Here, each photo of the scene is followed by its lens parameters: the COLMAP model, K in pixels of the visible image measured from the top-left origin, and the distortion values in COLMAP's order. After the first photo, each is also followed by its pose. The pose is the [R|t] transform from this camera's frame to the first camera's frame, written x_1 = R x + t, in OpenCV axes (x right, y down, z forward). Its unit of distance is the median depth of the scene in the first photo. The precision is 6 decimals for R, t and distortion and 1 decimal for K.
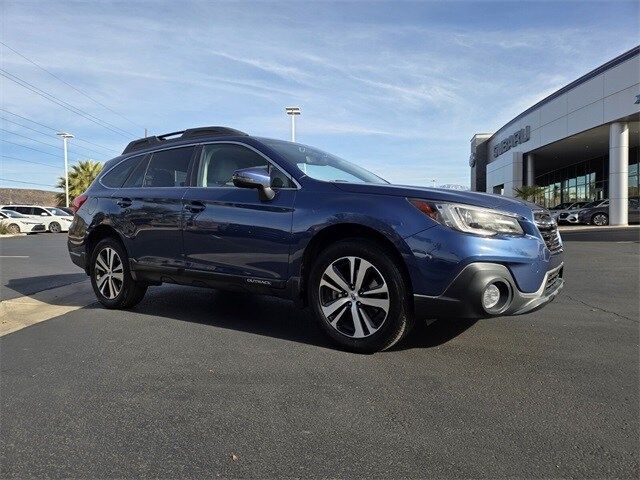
lens RADIAL K [[423.1, 0, 320.5], [0, 423.1, 231.1], [0, 0, 1]] dist [0.111027, -0.099942]
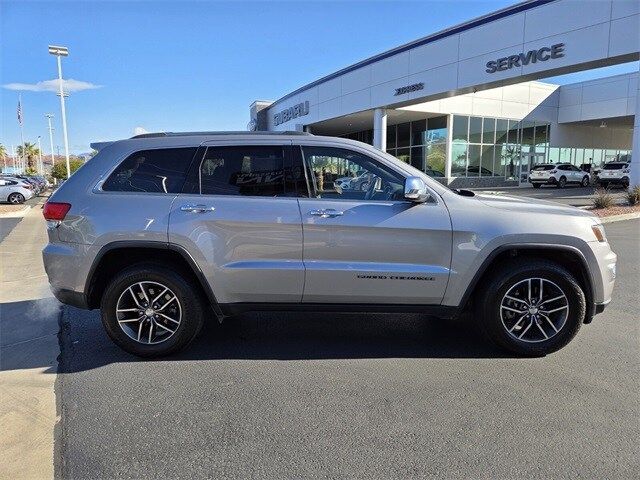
lens RADIAL K [[423.1, 0, 320.5], [0, 423.1, 231.1], [0, 0, 1]] dist [0.111027, -0.099942]
pose [[0.854620, -0.062572, 0.515471, -0.116400], [0.010682, 0.994621, 0.103025, -0.027386], [-0.519145, -0.082541, 0.850691, 0.014439]]
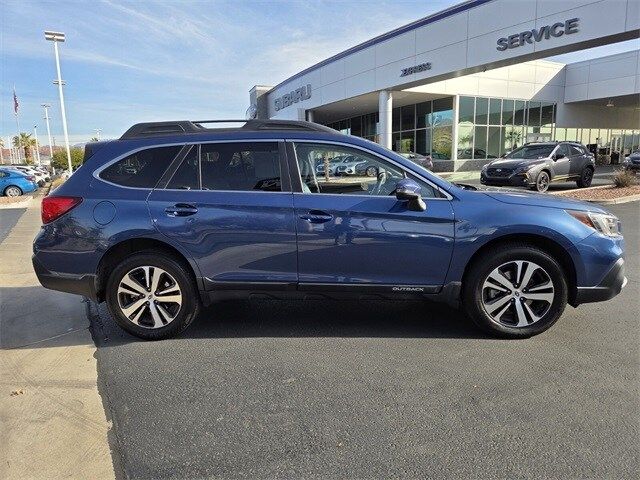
lens RADIAL K [[423.1, 0, 320.5], [0, 423.1, 231.1], [0, 0, 1]] dist [0.111027, -0.099942]
pose [[0.851876, -0.094155, 0.515211, -0.126530], [0.028559, 0.990595, 0.133811, -0.024760], [-0.522965, -0.099277, 0.846553, 0.036637]]
